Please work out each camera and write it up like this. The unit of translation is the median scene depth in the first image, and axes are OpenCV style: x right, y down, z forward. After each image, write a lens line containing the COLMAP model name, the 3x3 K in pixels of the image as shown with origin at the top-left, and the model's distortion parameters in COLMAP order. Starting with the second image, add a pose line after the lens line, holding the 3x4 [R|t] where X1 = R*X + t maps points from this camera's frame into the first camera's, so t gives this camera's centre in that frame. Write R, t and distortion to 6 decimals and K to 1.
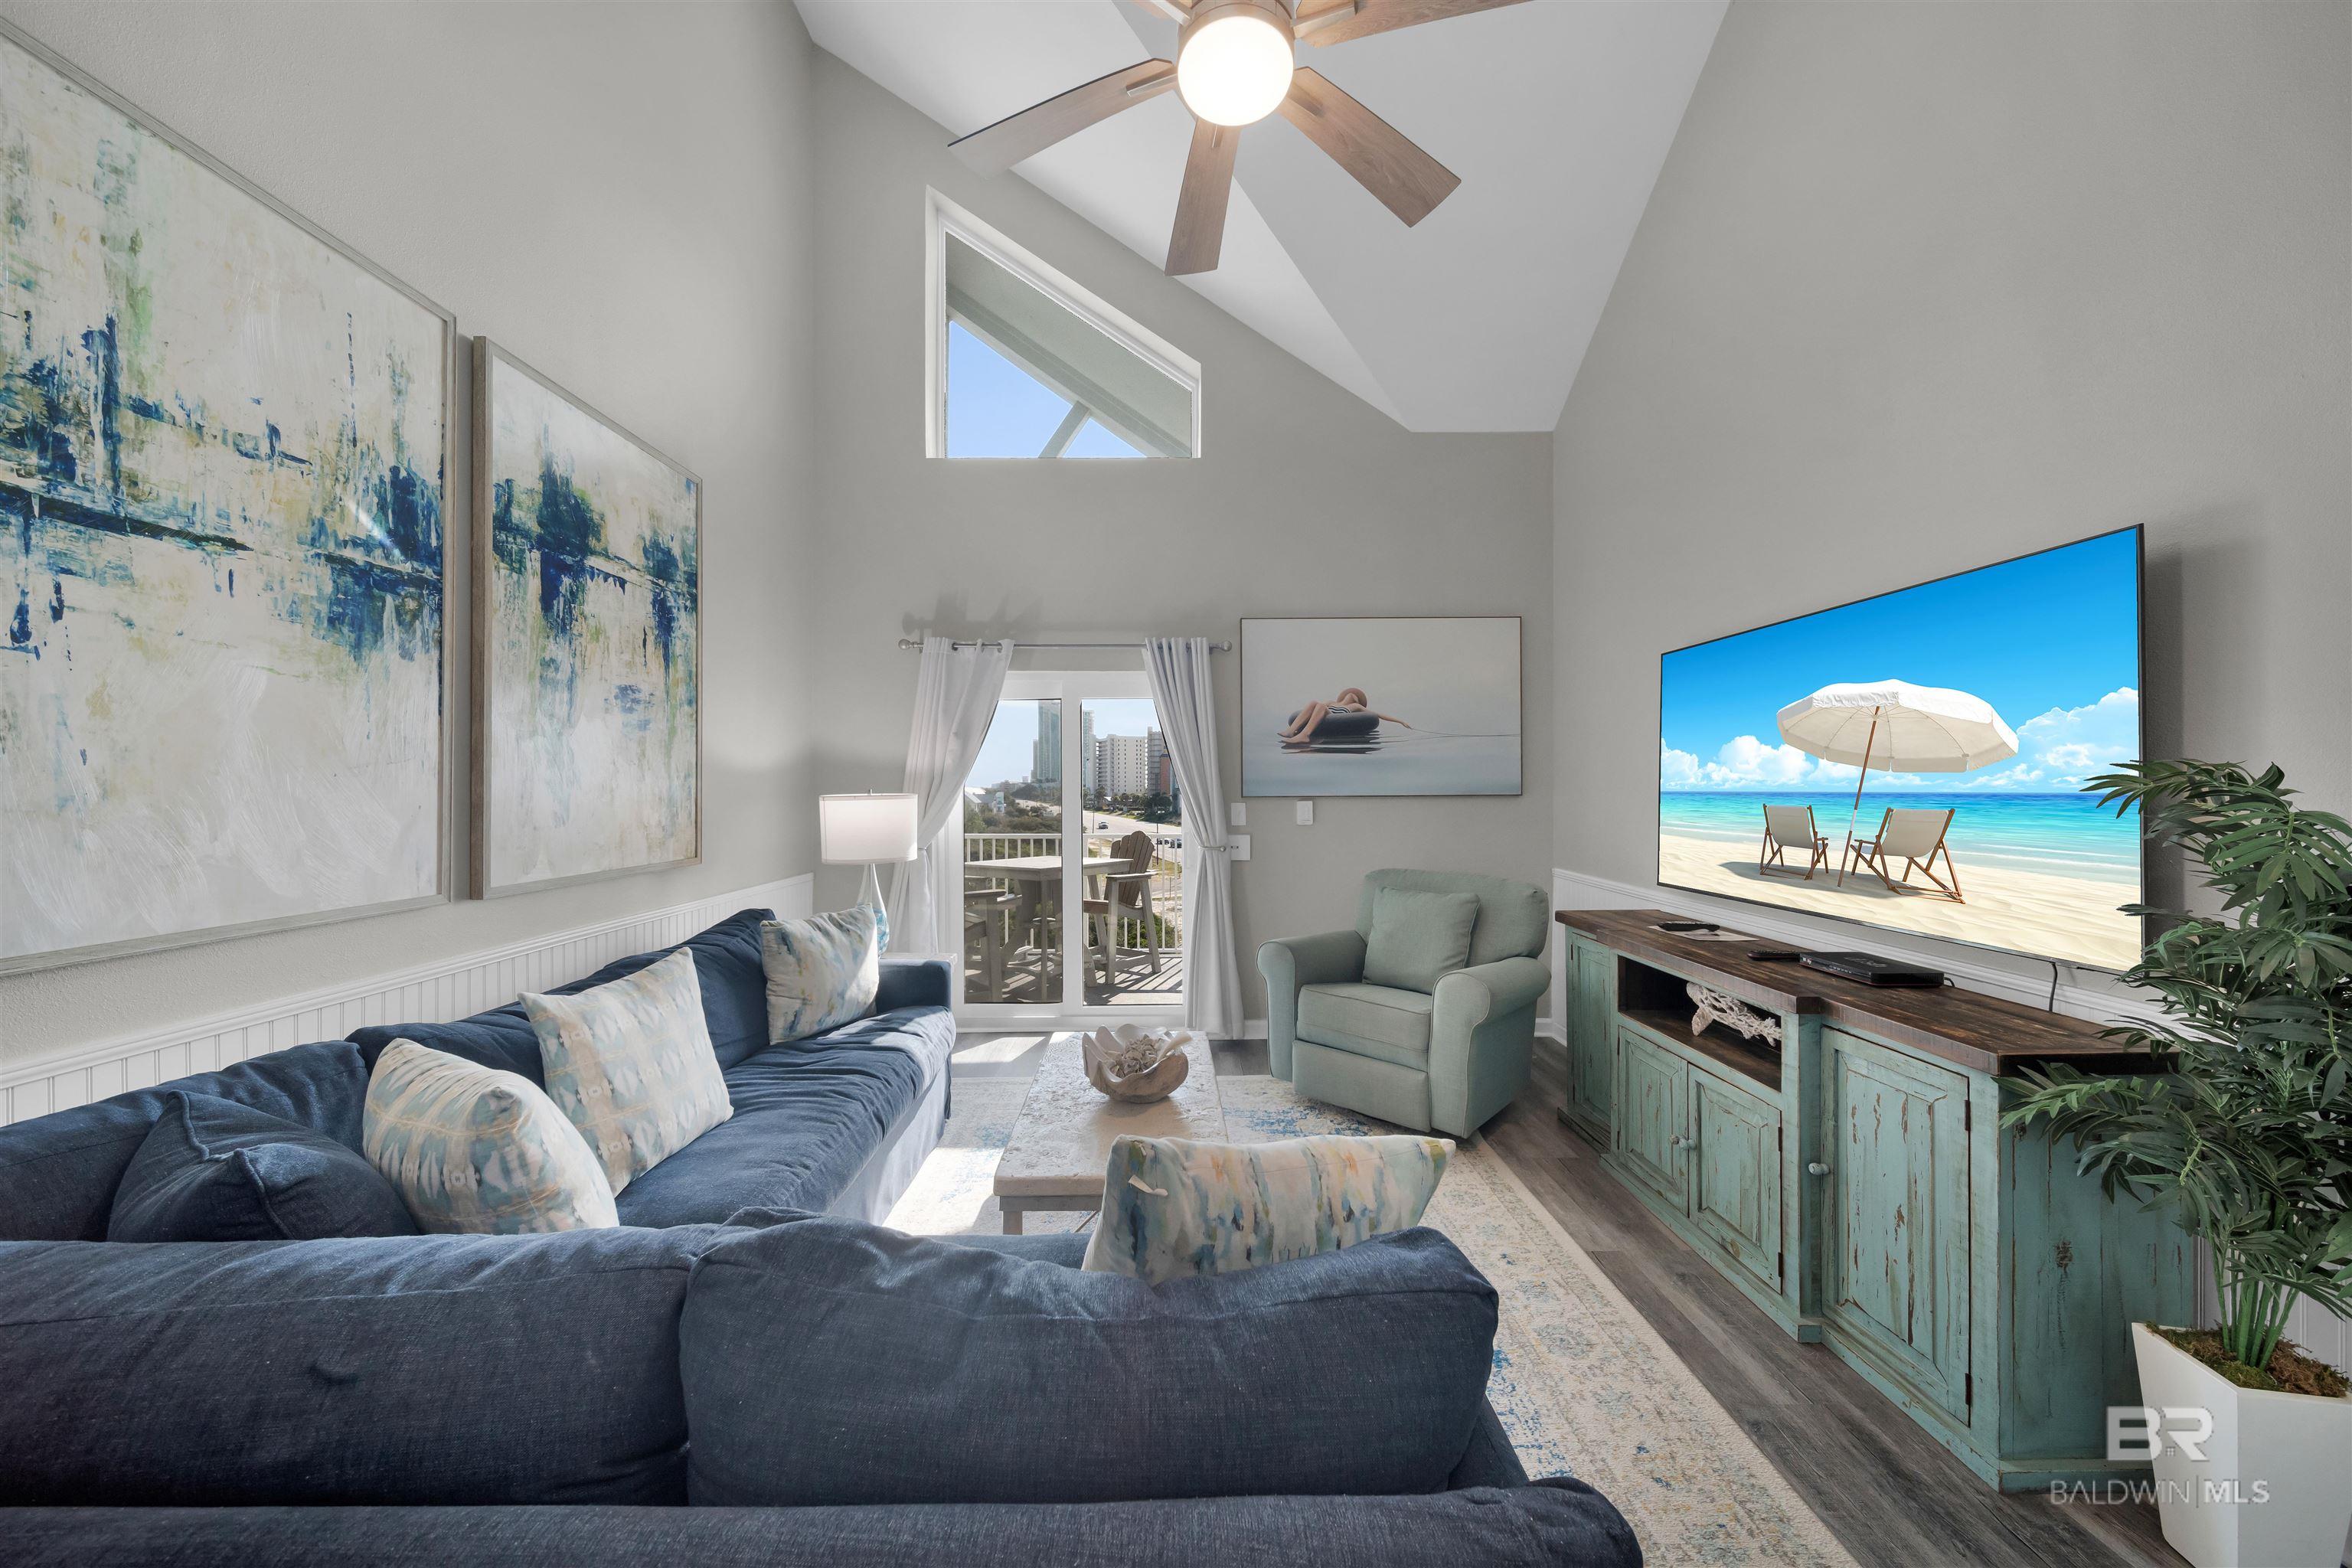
lens RADIAL K [[816.5, 0, 1177.6], [0, 816.5, 786.5], [0, 0, 1]] dist [-0.001320, -0.000786]
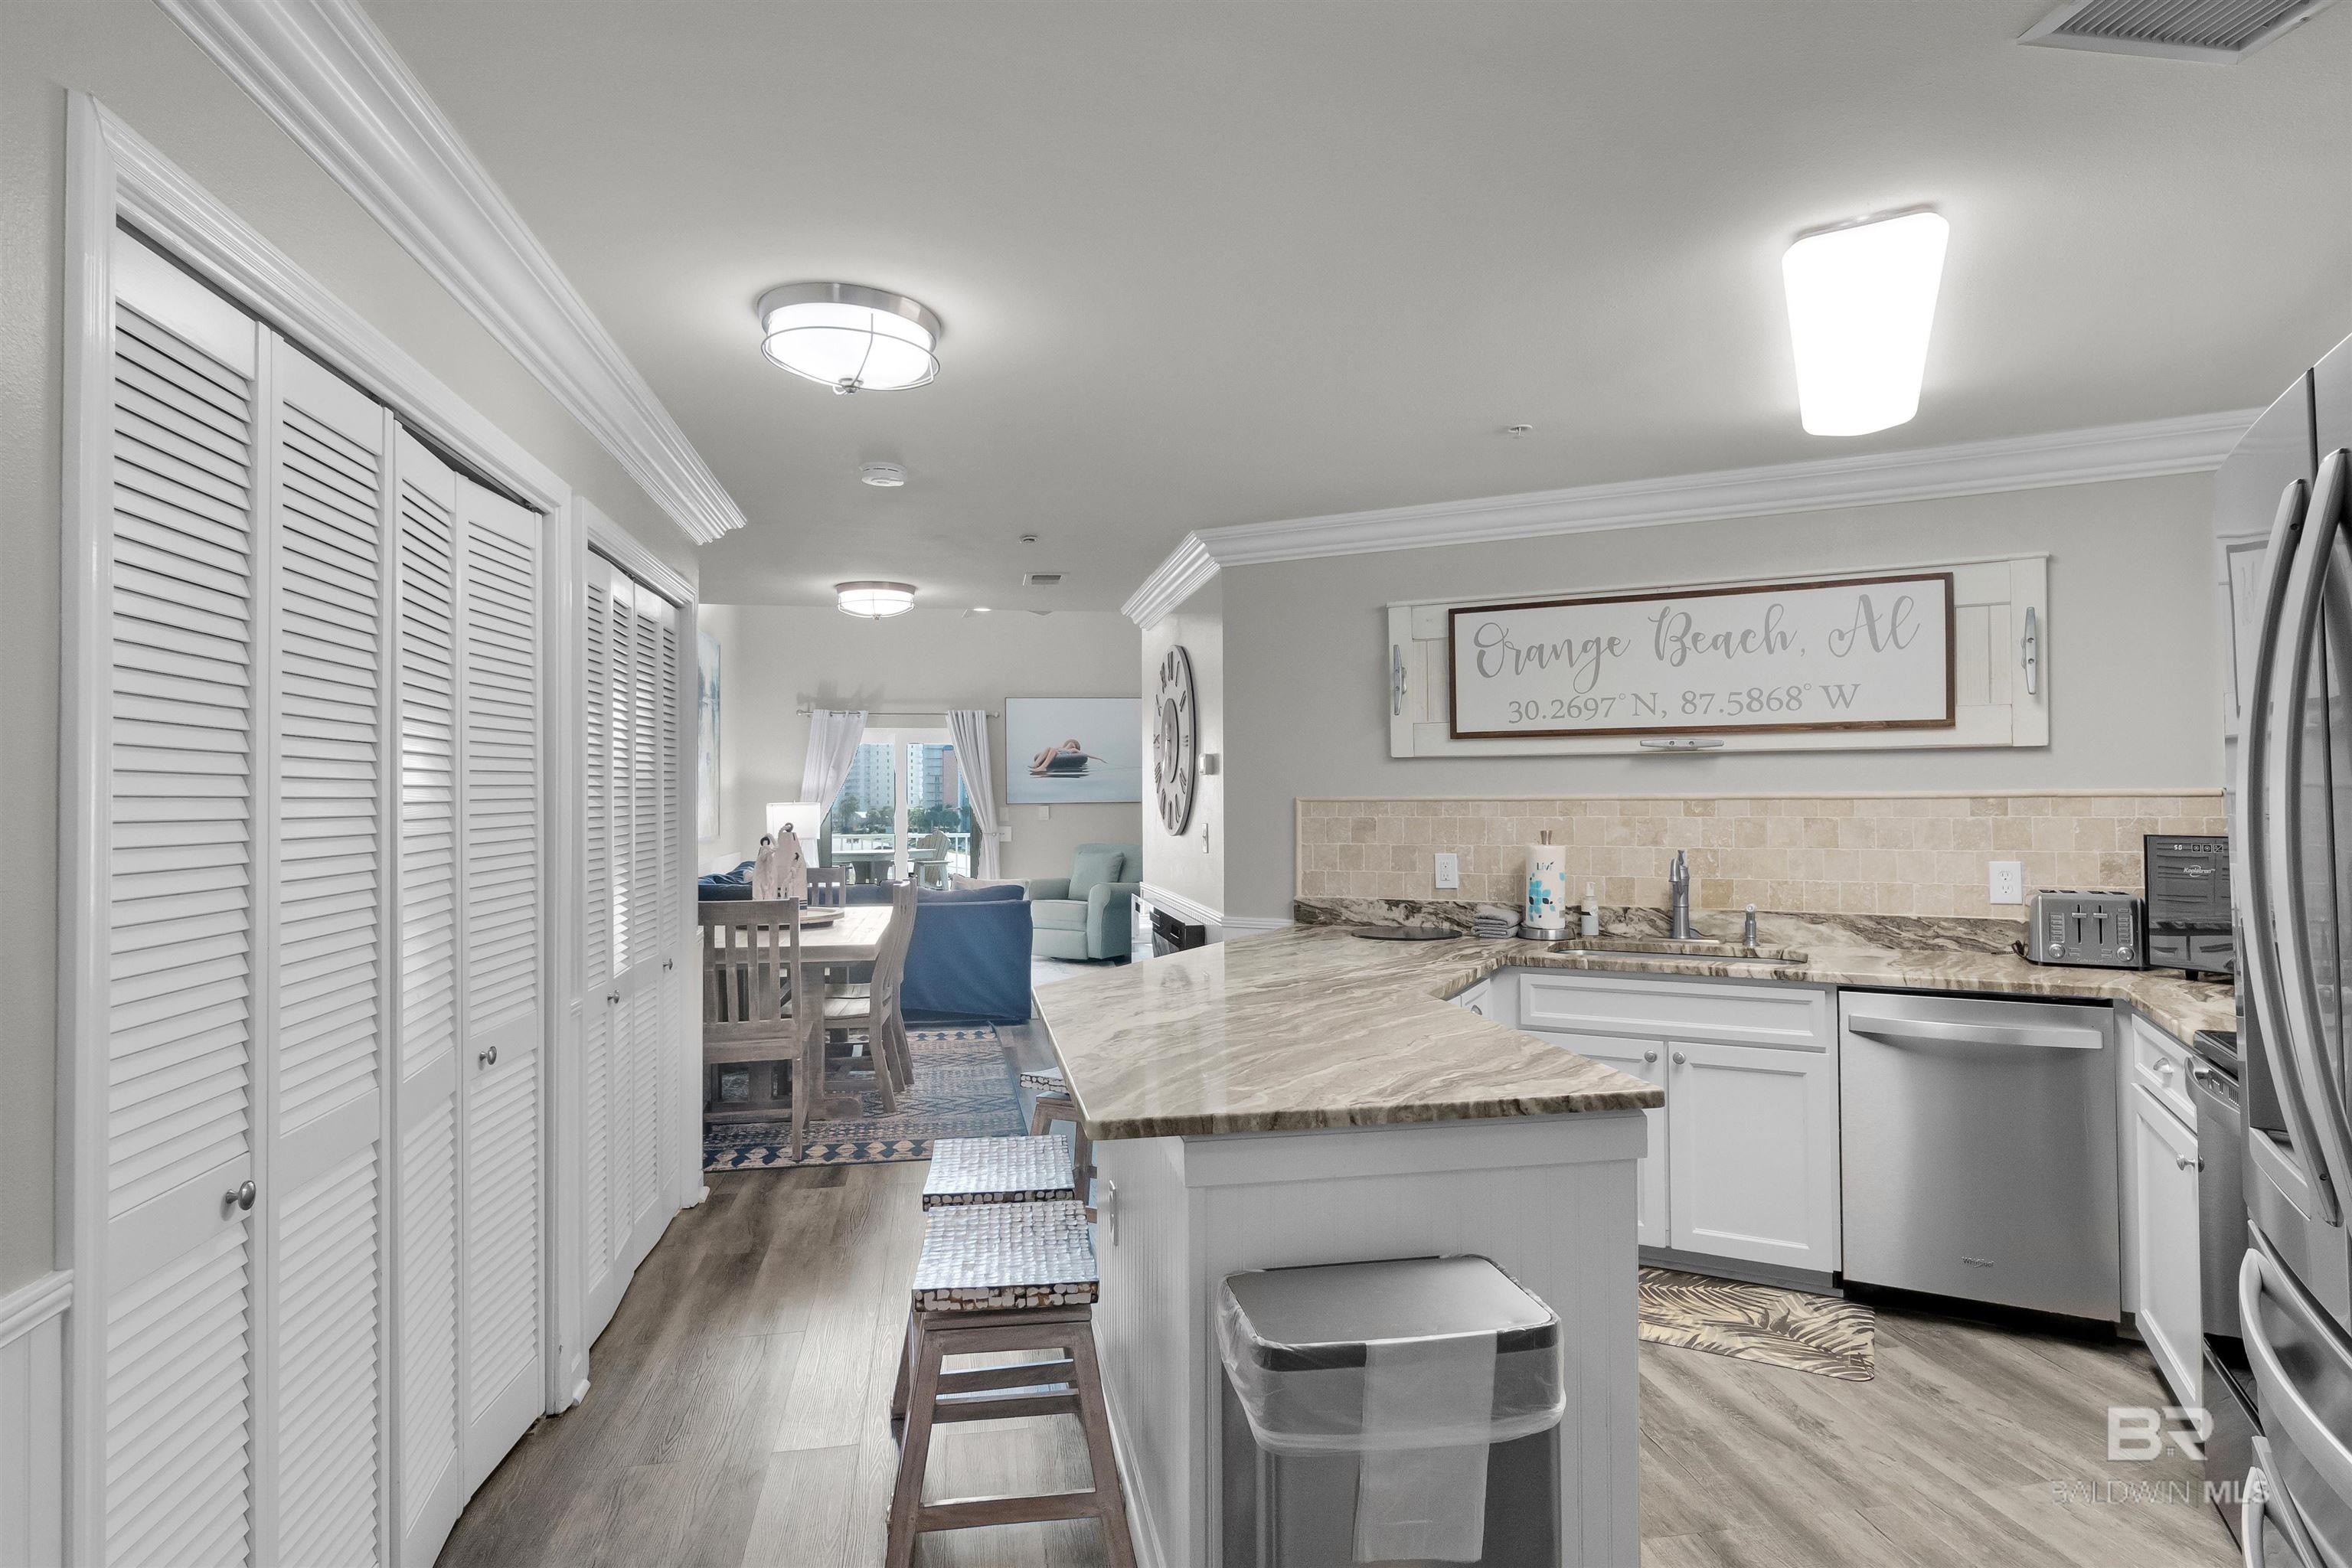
lens RADIAL K [[1212.5, 0, 1161.6], [0, 1212.5, 777.8], [0, 0, 1]] dist [0.000417, -0.000762]
pose [[0.987736, -0.001312, 0.156128, 0.005566], [0.003540, 0.999896, -0.013994, -0.005097], [-0.156093, 0.014375, 0.987638, -1.516985]]
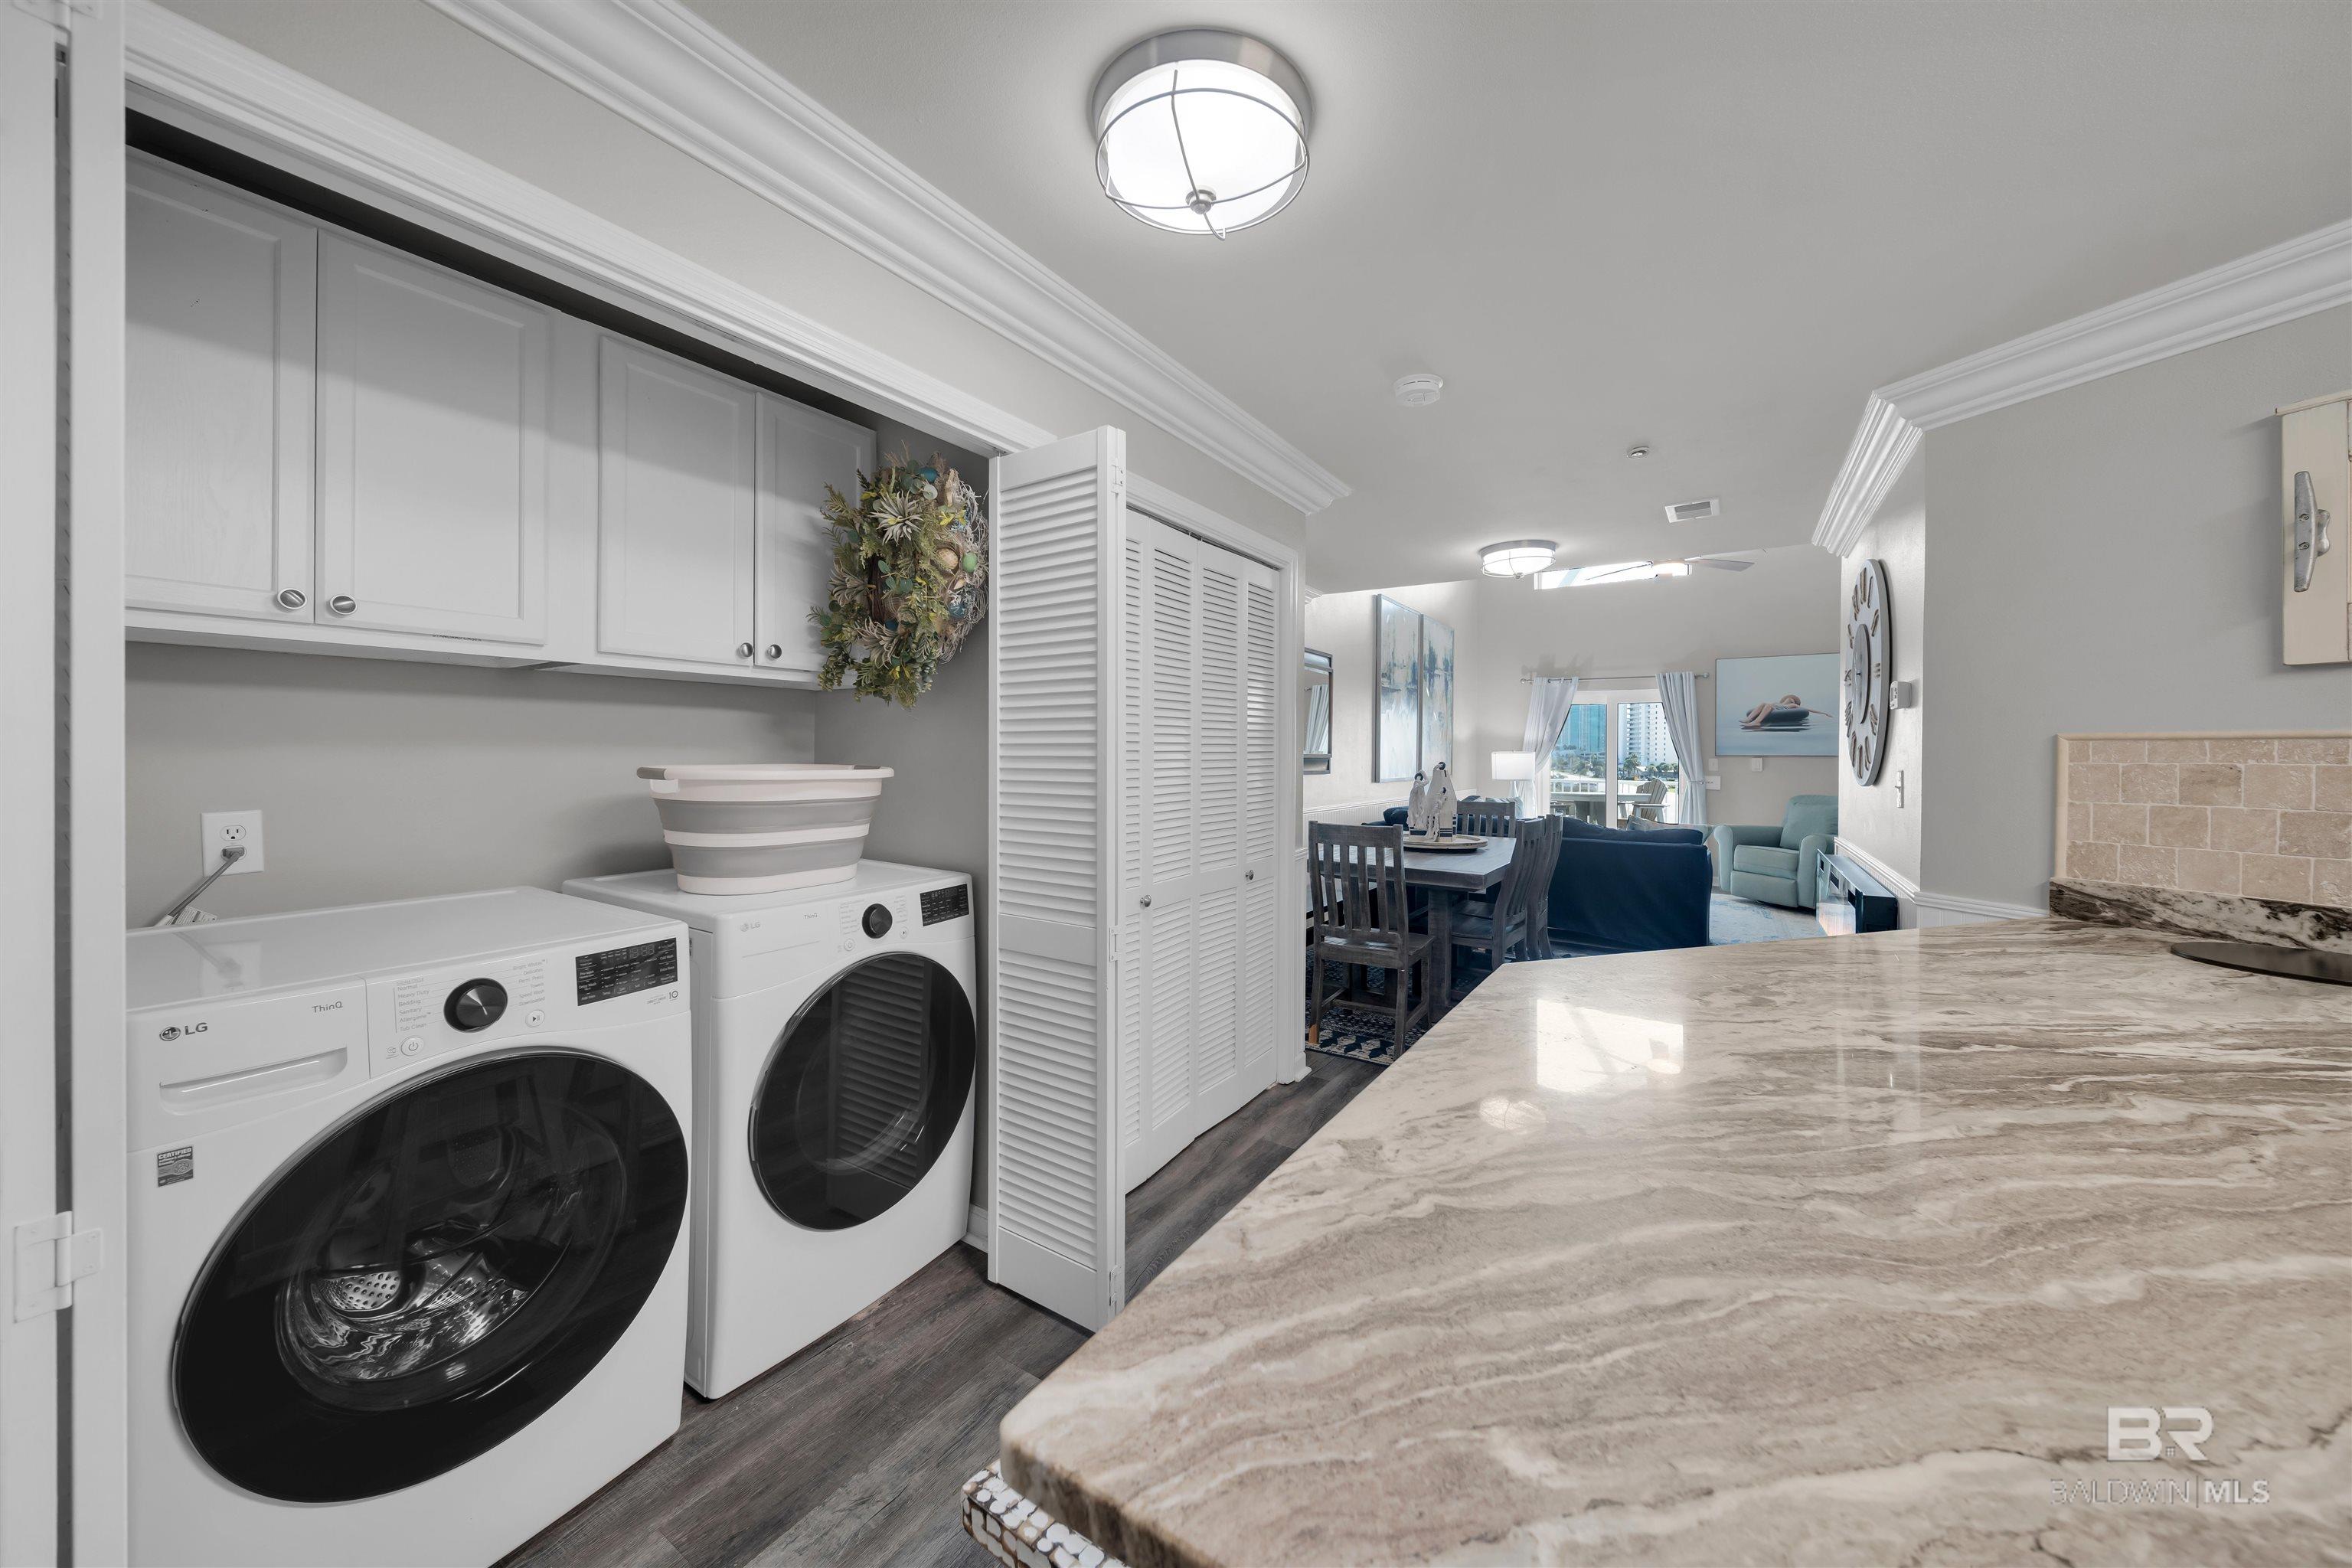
lens RADIAL K [[816.5, 0, 1184.5], [0, 816.5, 754.0], [0, 0, 1]] dist [-0.001320, -0.000786]
pose [[0.828136, 0.010722, -0.560425, 0.119829], [-0.009513, 0.999942, 0.005074, 0.011176], [0.560447, 0.001129, 0.828190, -1.208386]]
